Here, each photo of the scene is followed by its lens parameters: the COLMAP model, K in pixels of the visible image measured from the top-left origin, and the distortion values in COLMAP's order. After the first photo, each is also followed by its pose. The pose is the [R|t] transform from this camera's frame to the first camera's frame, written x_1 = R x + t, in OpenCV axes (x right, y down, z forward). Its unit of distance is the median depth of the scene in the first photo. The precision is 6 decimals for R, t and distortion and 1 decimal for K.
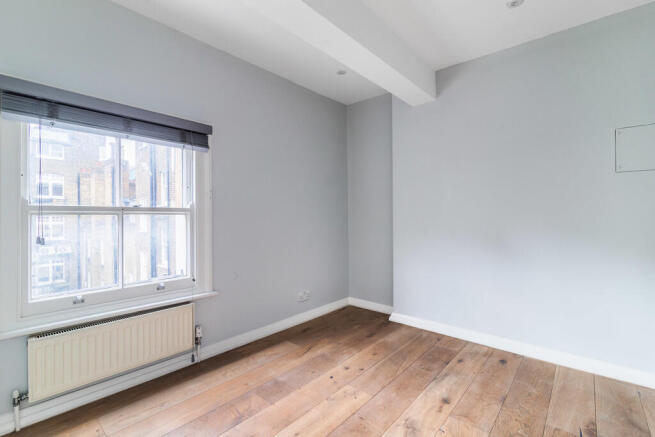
lens RADIAL K [[303.2, 0, 327.5], [0, 303.2, 218.5], [0, 0, 1]] dist [0.002006, 0.000051]
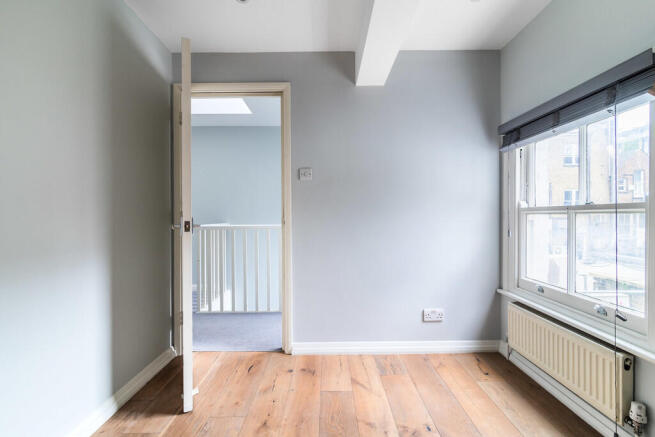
lens RADIAL K [[303.2, 0, 327.5], [0, 303.2, 218.5], [0, 0, 1]] dist [0.002006, 0.000051]
pose [[-0.757135, 0.016121, -0.653059, 0.440391], [0.004852, 0.999807, 0.019055, -0.017599], [0.653240, 0.011259, -0.757067, 1.121370]]
